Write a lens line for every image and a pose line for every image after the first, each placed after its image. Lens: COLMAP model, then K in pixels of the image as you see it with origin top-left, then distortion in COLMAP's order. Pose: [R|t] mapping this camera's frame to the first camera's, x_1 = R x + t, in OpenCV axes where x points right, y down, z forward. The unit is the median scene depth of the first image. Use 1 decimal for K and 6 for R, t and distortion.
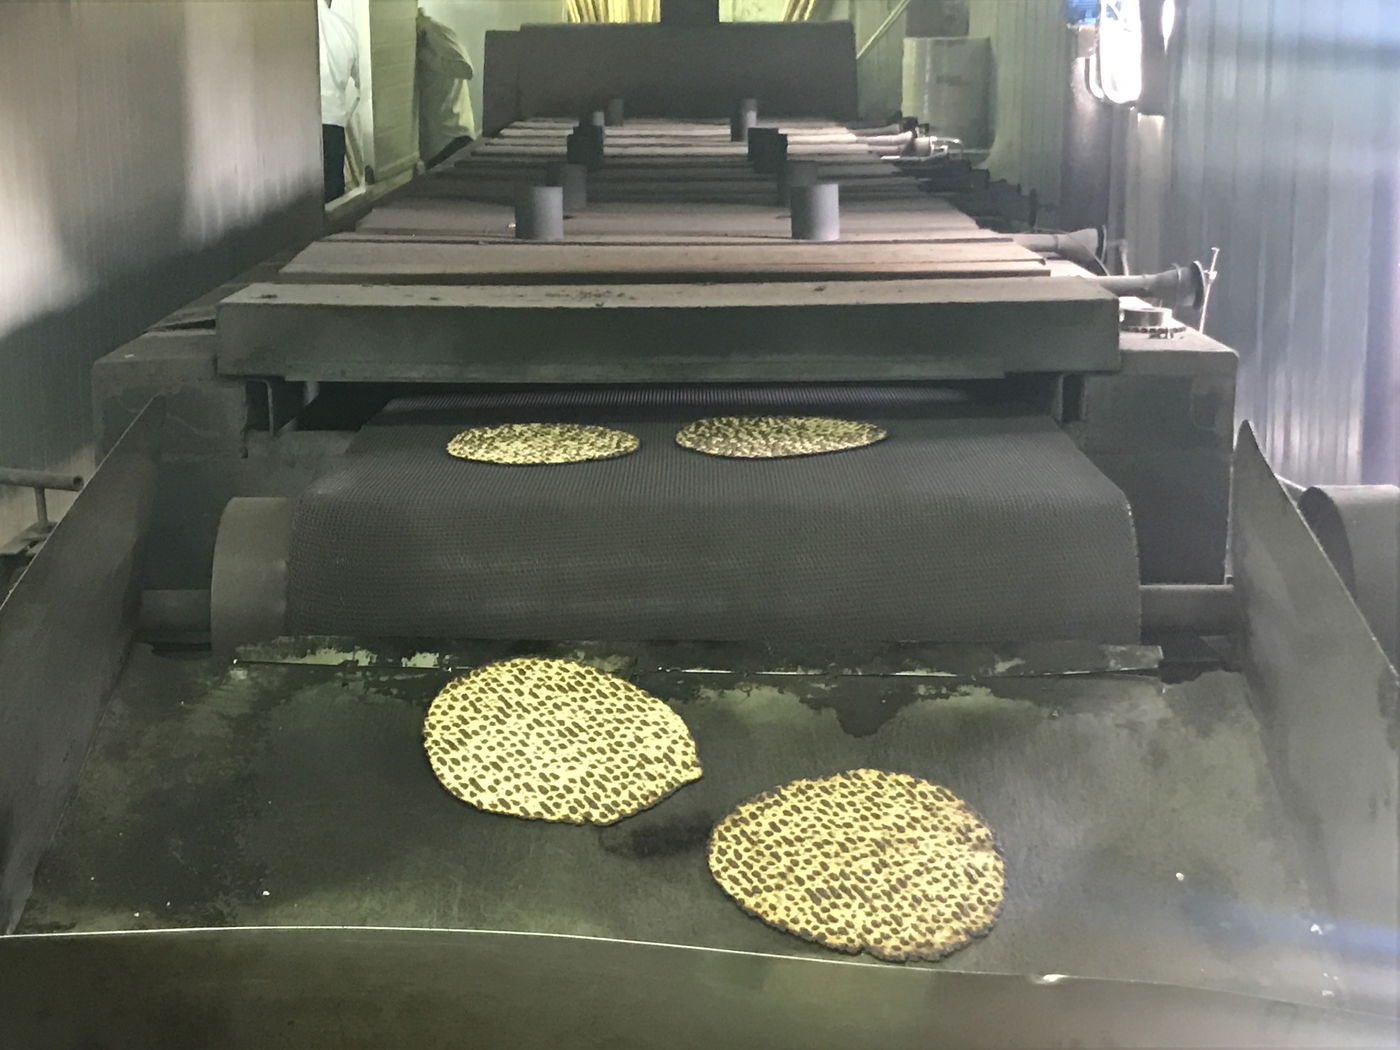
lens RADIAL K [[2500.6, 0, 701.4], [0, 2500.6, 524.1], [0, 0, 1]] dist [0.256366, 0.000000]
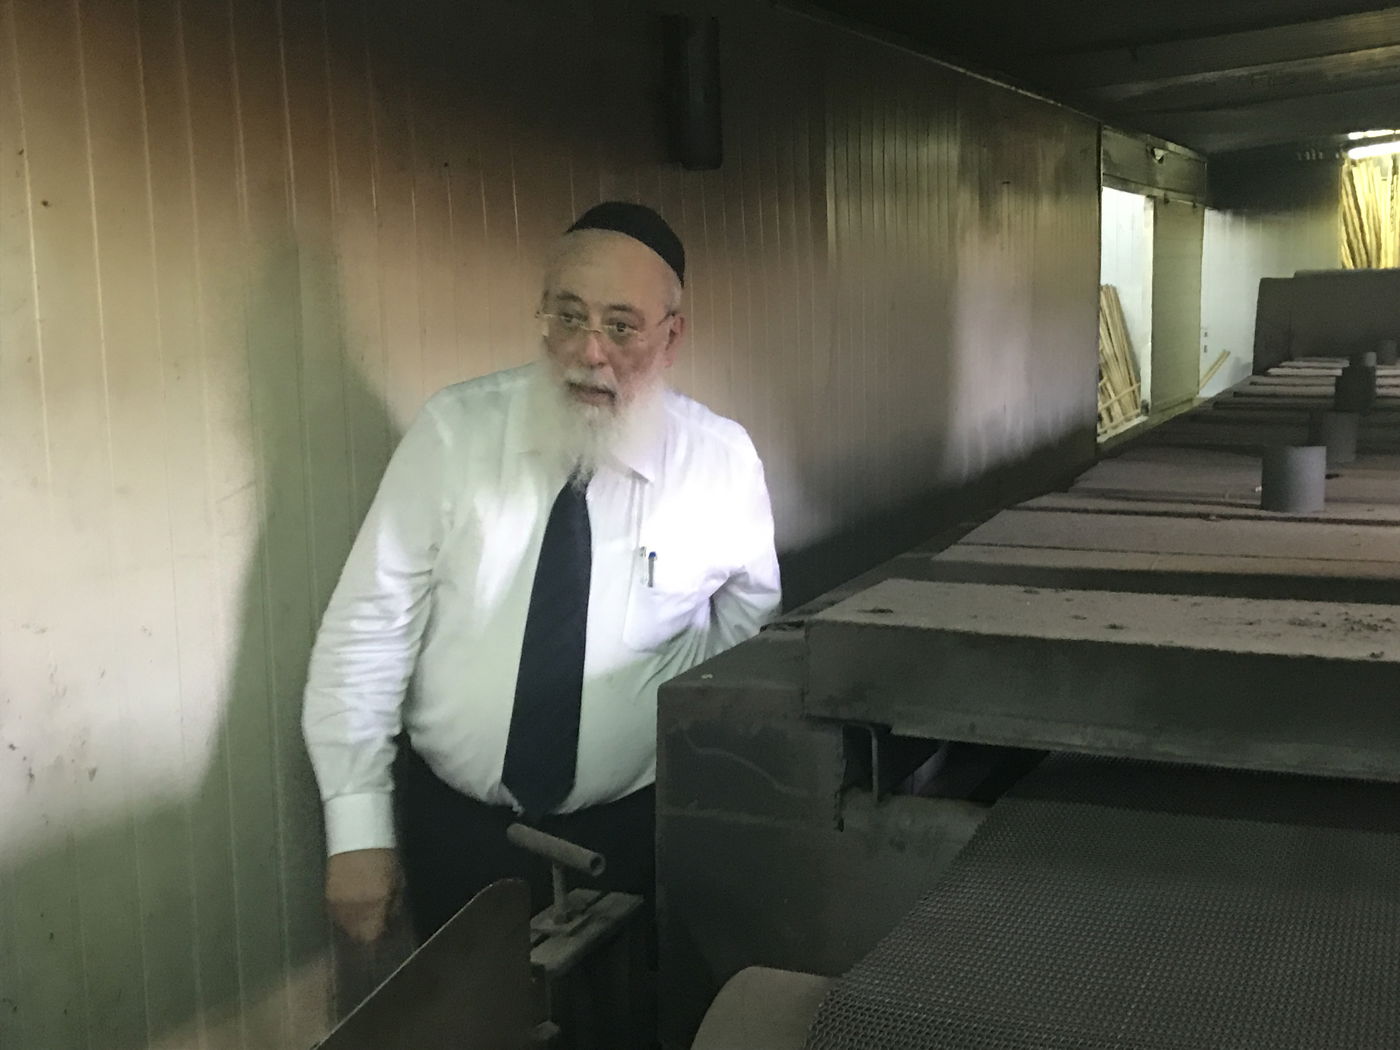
lens RADIAL K [[1676.6, 0, 701.2], [0, 1676.6, 527.1], [0, 0, 1]] dist [0.003455, 0.000000]
pose [[0.915900, 0.039377, -0.399471, -0.022243], [-0.062679, 0.996999, -0.045432, -0.068491], [0.396484, 0.066649, 0.915619, 0.417423]]
